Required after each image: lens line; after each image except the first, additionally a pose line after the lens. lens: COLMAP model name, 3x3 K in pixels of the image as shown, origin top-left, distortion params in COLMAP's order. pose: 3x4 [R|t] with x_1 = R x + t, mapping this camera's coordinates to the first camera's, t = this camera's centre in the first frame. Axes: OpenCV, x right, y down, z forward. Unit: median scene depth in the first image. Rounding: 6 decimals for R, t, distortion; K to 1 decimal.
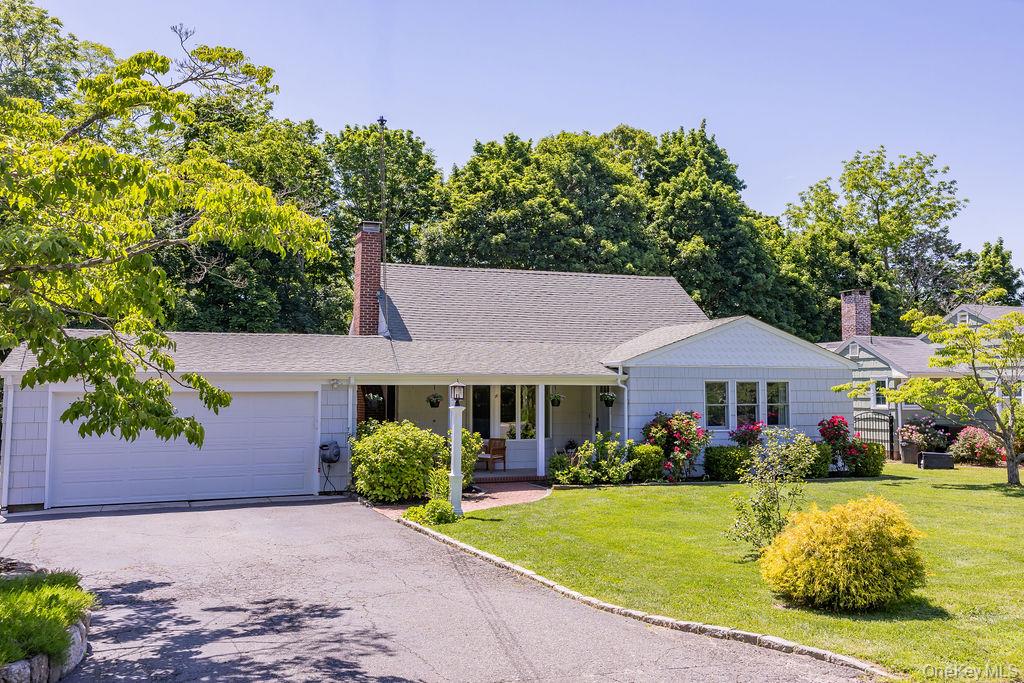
lens RADIAL K [[924.8, 0, 512.0], [0, 924.8, 341.5], [0, 0, 1]] dist [-0.013874, -0.008714]
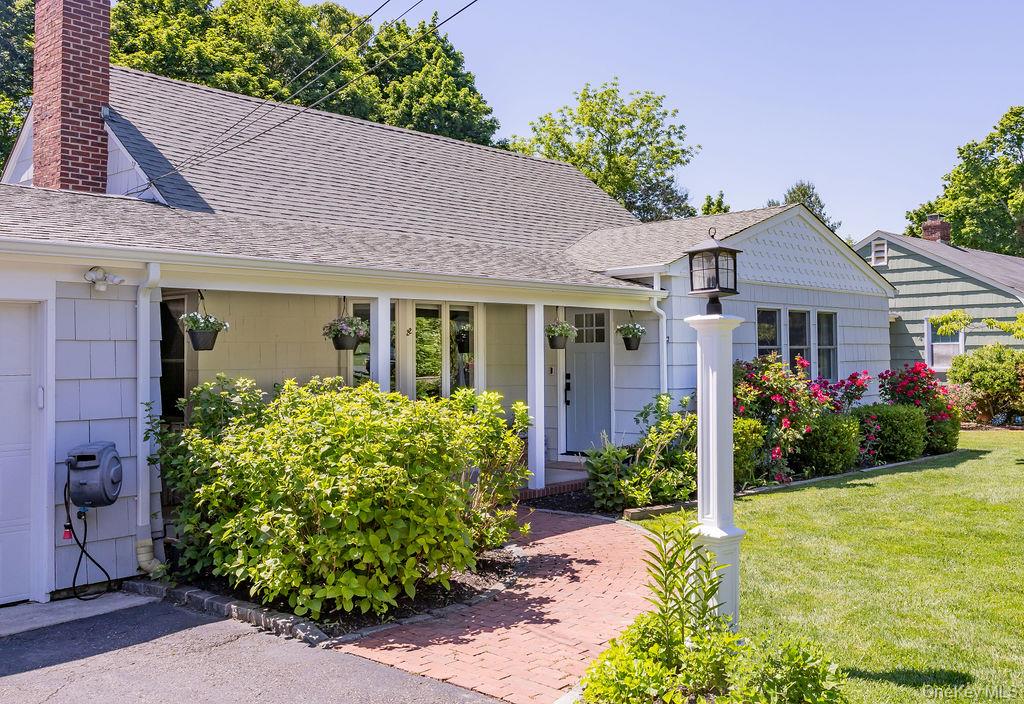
lens RADIAL K [[967.8, 0, 600.8], [0, 967.8, 339.7], [0, 0, 1]] dist [0.026573, 0.021823]
pose [[0.880300, -0.002016, 0.474413, -0.071491], [-0.012181, 0.999565, 0.026849, 0.020004], [-0.474260, -0.029413, 0.879893, 0.206524]]
